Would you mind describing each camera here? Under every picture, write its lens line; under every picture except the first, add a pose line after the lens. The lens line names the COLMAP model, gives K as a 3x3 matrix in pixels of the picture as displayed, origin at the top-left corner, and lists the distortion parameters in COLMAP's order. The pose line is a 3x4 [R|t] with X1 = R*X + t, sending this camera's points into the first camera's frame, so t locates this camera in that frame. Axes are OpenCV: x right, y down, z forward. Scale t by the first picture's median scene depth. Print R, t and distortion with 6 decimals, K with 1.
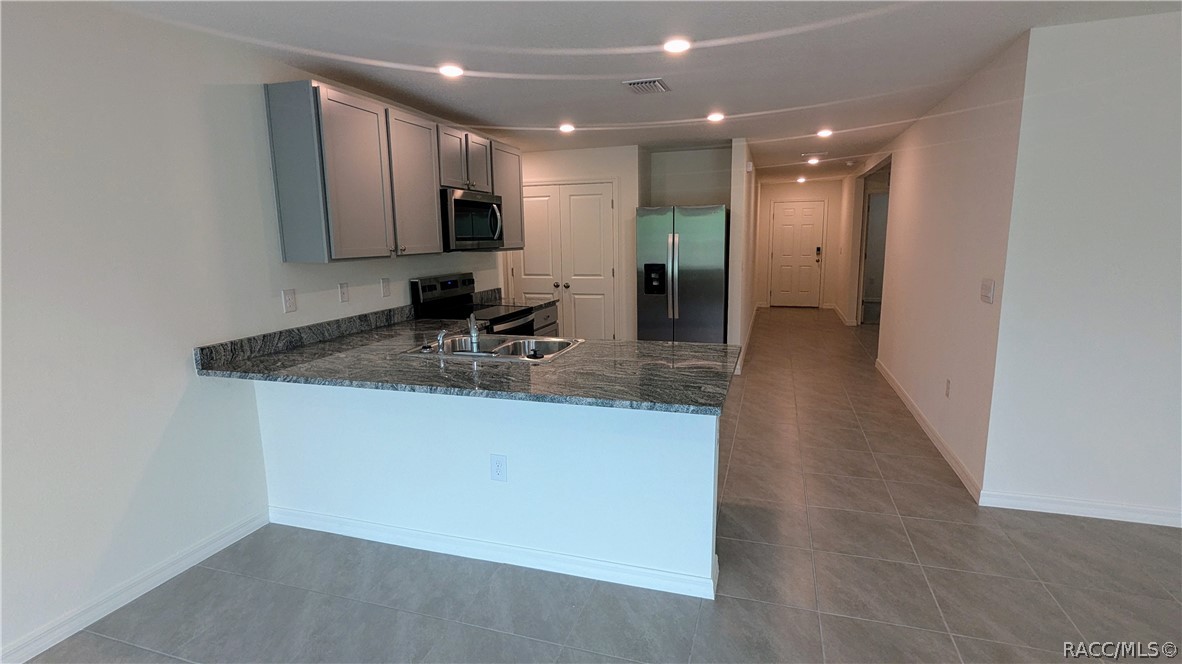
lens RADIAL K [[566.8, 0, 594.2], [0, 566.8, 327.2], [0, 0, 1]] dist [0.018658, -0.000046]
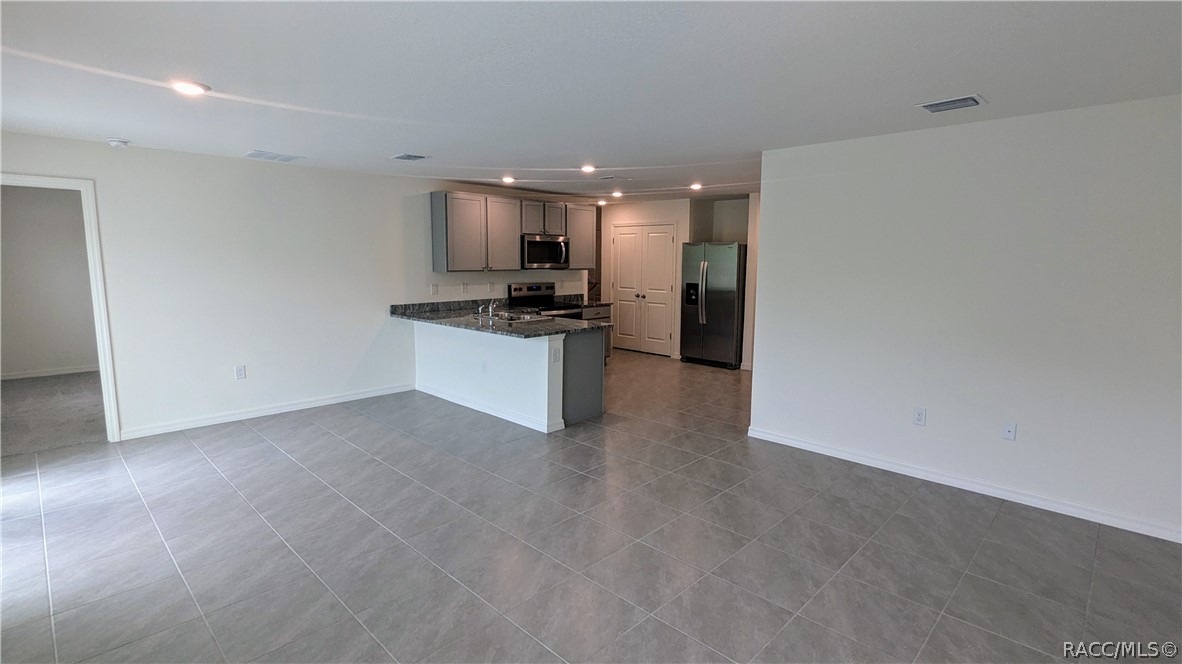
lens RADIAL K [[555.1, 0, 591.0], [0, 555.1, 332.0], [0, 0, 1]] dist [0.000179, 0.000063]
pose [[0.890860, 0.080711, -0.447051, 0.746139], [-0.092453, 0.995707, -0.004470, 0.054653], [0.444771, 0.045313, 0.894497, -0.479343]]
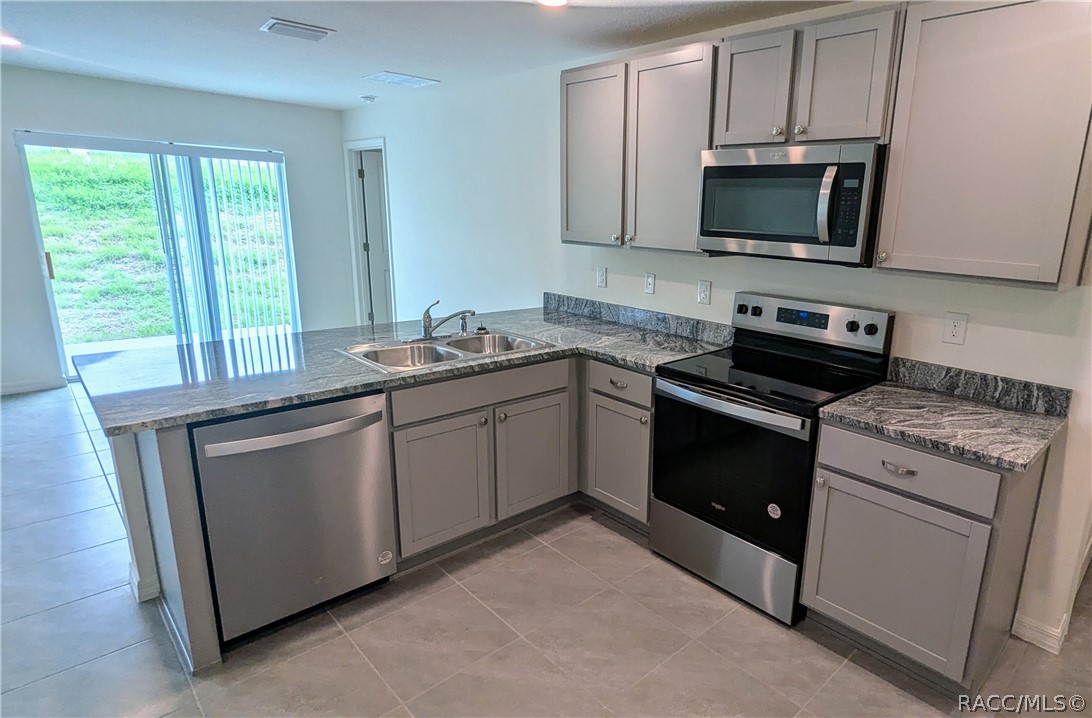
lens RADIAL K [[604.9, 0, 645.3], [0, 604.9, 359.1], [0, 0, 1]] dist [-0.000513, -0.001229]
pose [[-0.442896, 0.210458, -0.871522, 0.391738], [-0.174256, 0.933317, 0.313935, -0.223951], [0.879476, 0.290908, -0.376689, 1.242366]]
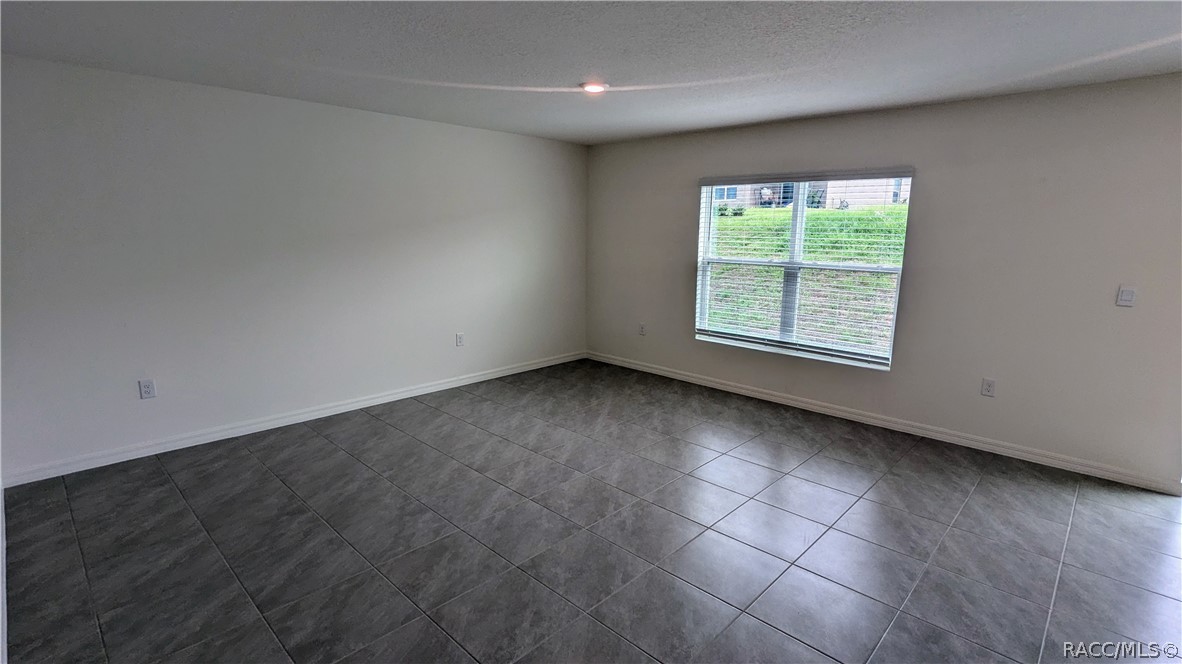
lens RADIAL K [[555.1, 0, 591.0], [0, 555.1, 332.0], [0, 0, 1]] dist [0.000179, 0.000063]
pose [[-0.895264, -0.078805, 0.438512, 0.286348], [0.073291, 0.944776, 0.319416, -0.136116], [-0.439467, 0.318101, -0.840048, 0.742703]]
